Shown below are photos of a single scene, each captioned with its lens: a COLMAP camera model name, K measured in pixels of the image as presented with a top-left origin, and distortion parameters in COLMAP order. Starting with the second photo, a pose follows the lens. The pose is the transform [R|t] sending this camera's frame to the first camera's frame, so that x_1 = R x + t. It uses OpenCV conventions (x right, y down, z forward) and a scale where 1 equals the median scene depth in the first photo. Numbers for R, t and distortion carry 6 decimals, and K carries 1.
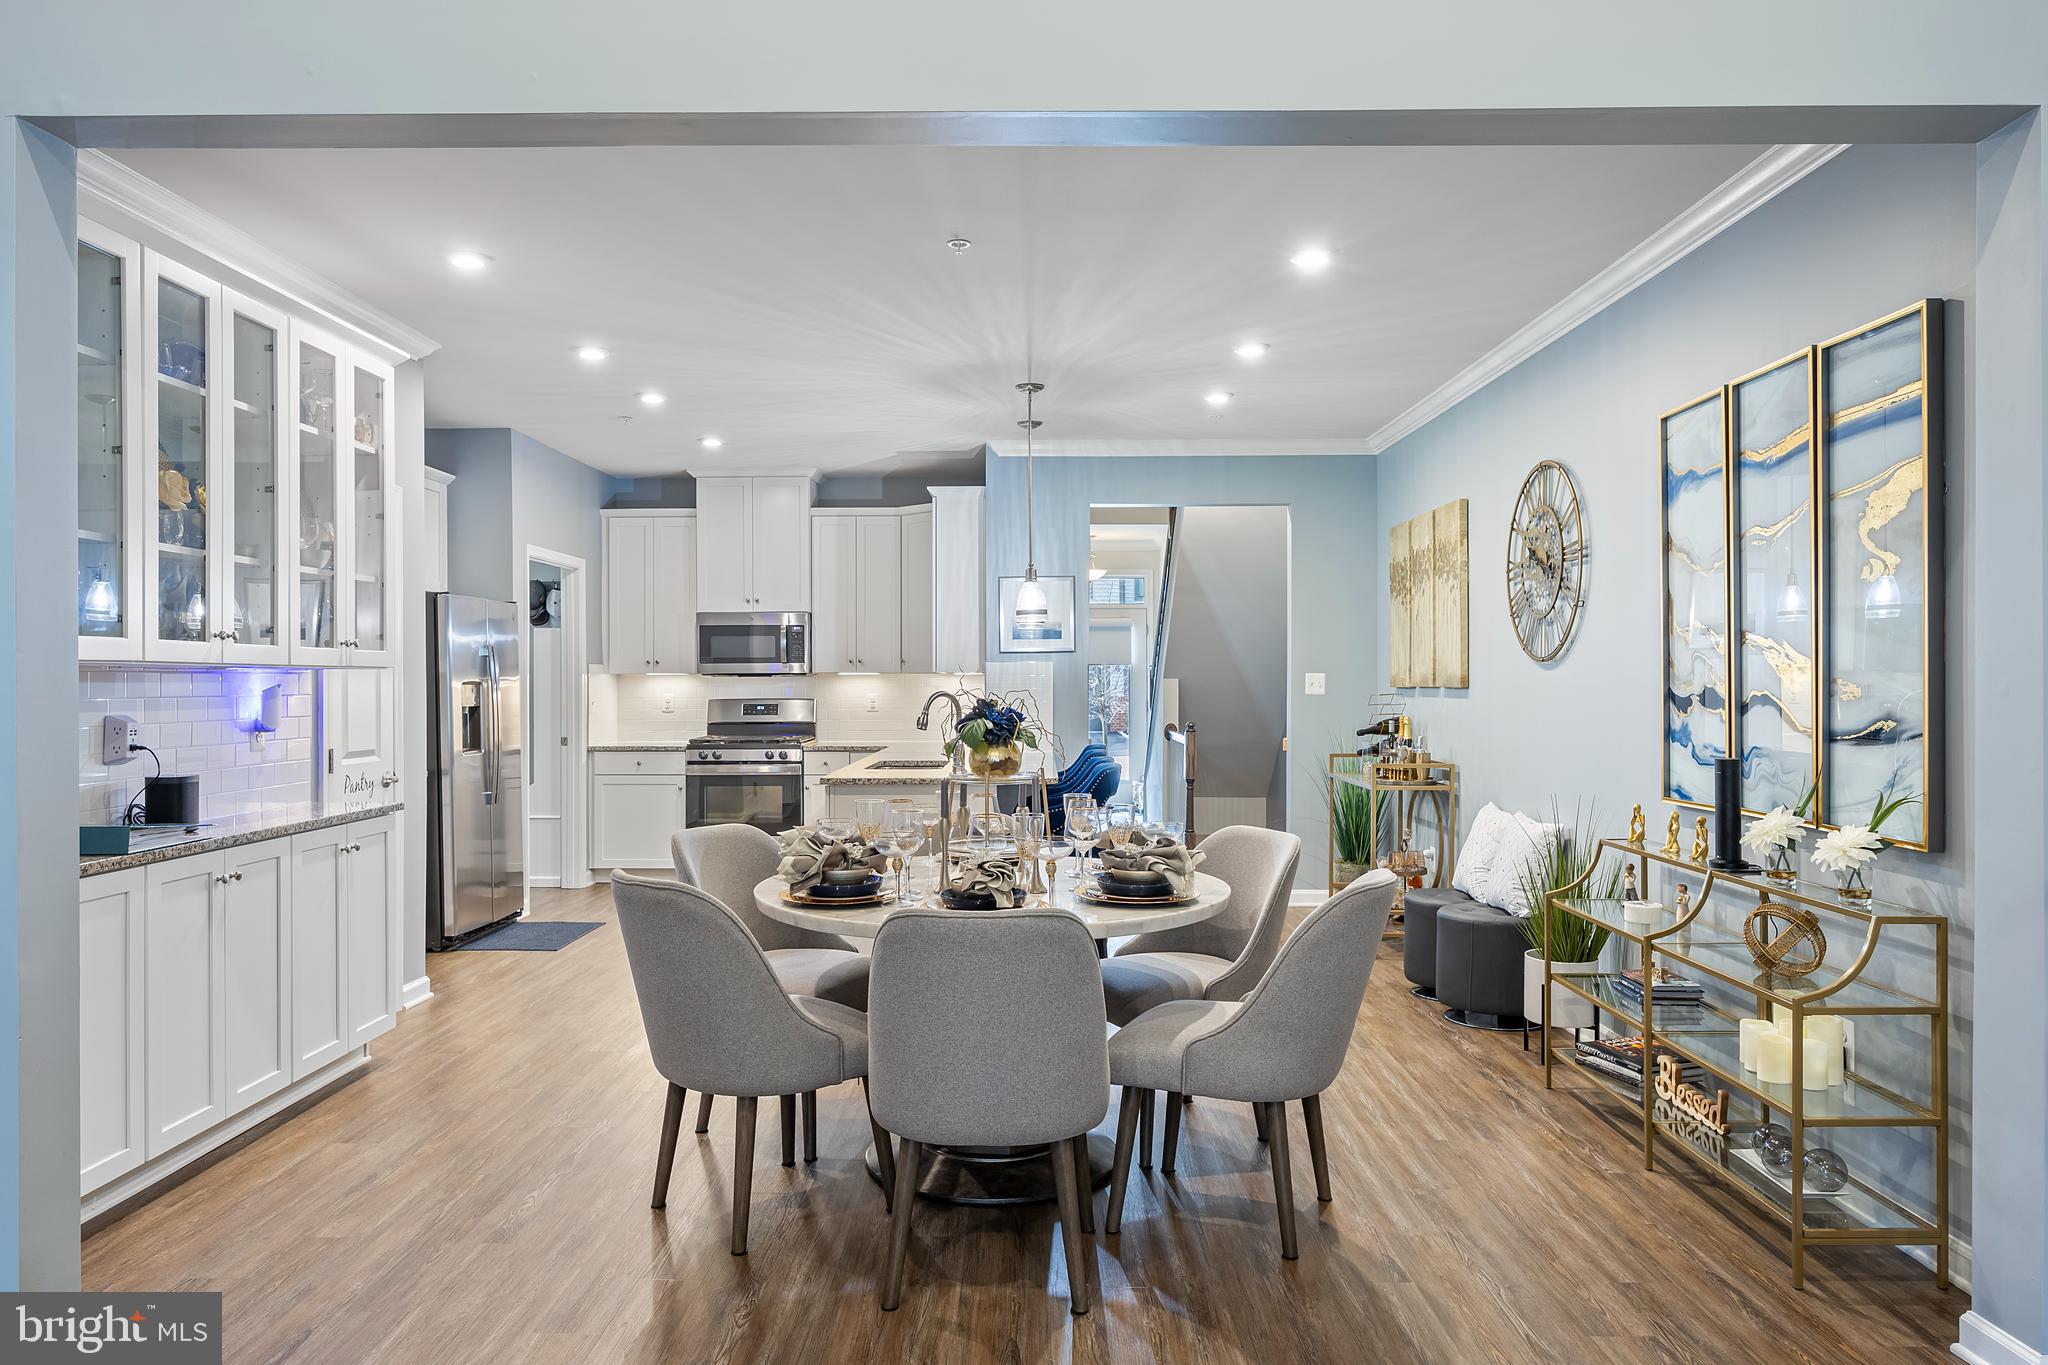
lens RADIAL K [[1412.2, 0, 1011.1], [0, 1412.2, 665.8], [0, 0, 1]] dist [0.005526, -0.002247]
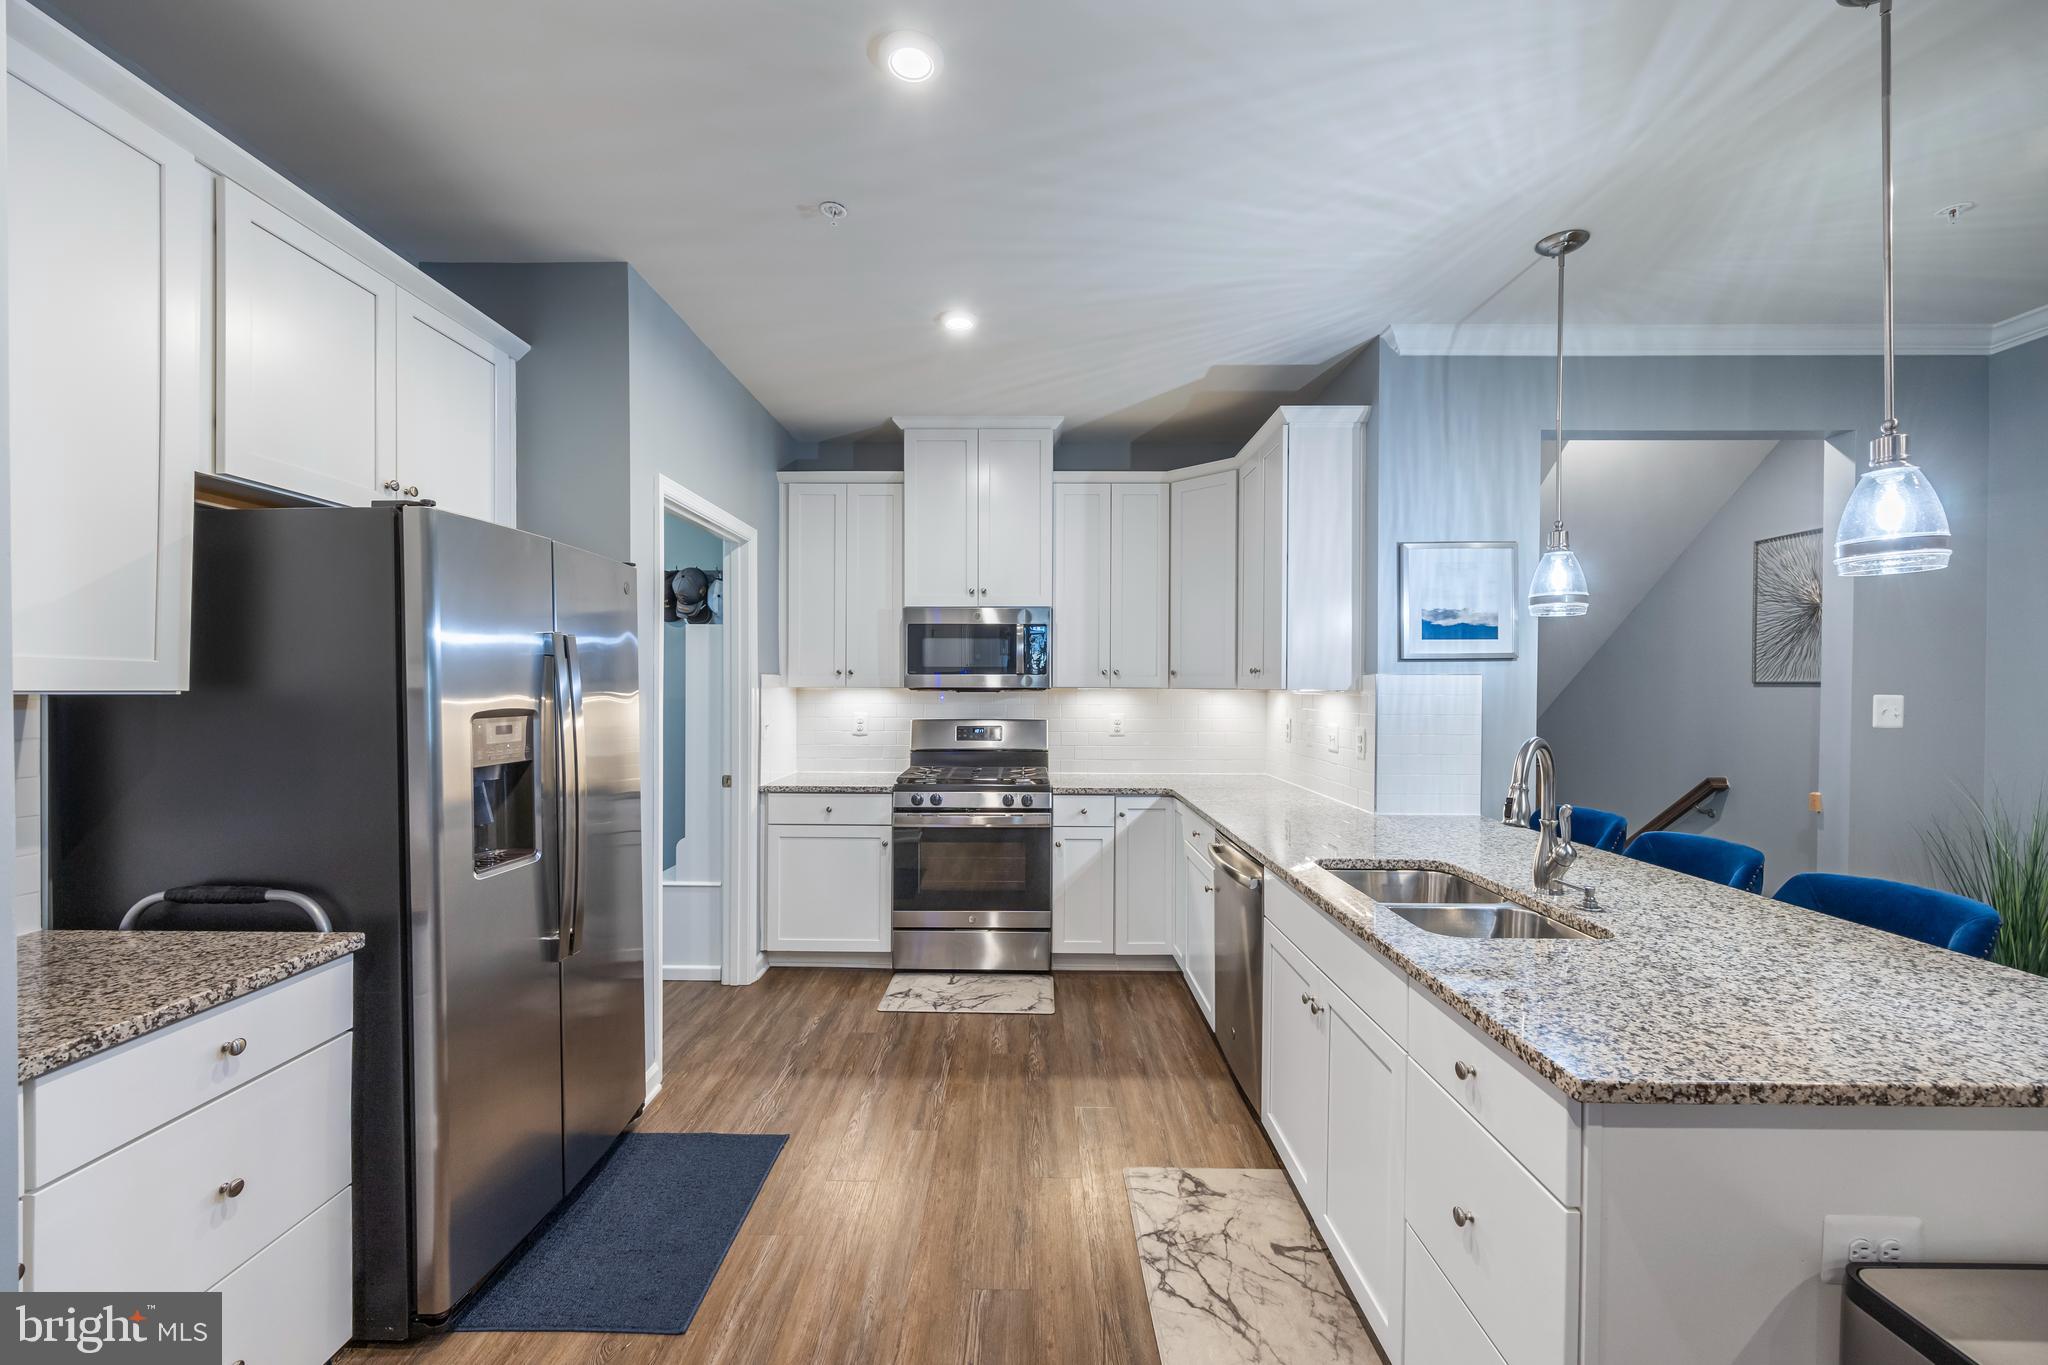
lens RADIAL K [[845.4, 0, 1014.5], [0, 845.4, 684.1], [0, 0, 1]] dist [0.002232, 0.000201]
pose [[0.999983, 0.005758, 0.001184, -0.171784], [-0.005767, 0.999954, 0.007663, -0.000364], [-0.001140, -0.007670, 0.999970, 0.574181]]
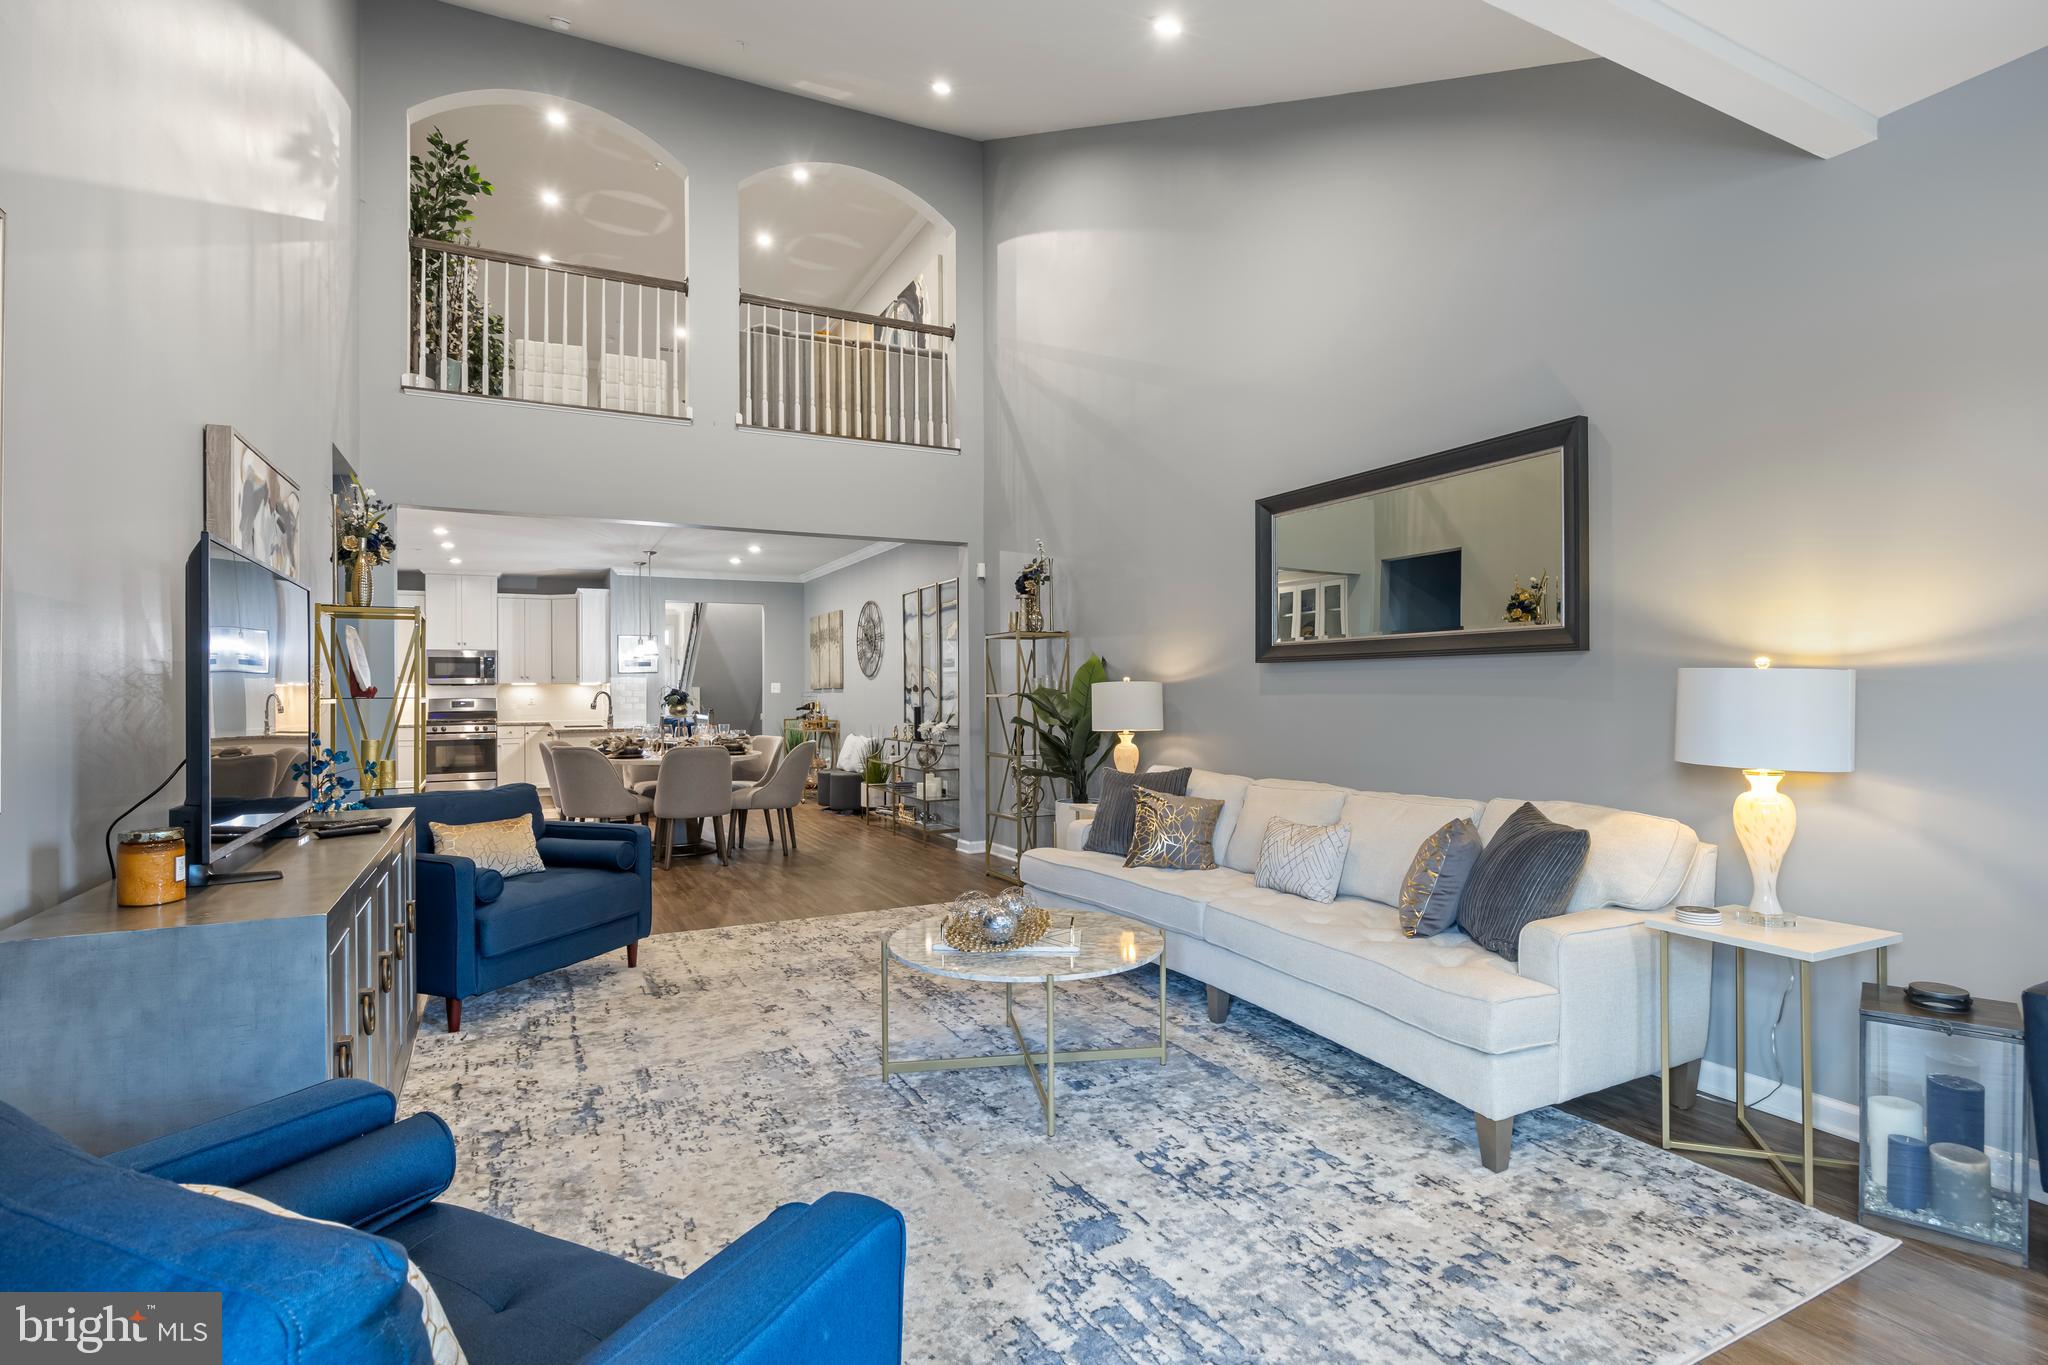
lens RADIAL K [[971.4, 0, 1014.0], [0, 971.4, 694.4], [0, 0, 1]] dist [0.001035, -0.000296]
pose [[0.889113, -0.005989, 0.457648, -0.130074], [0.000704, 0.999931, 0.011719, 0.005189], [-0.457687, -0.010098, 0.889056, -0.449561]]
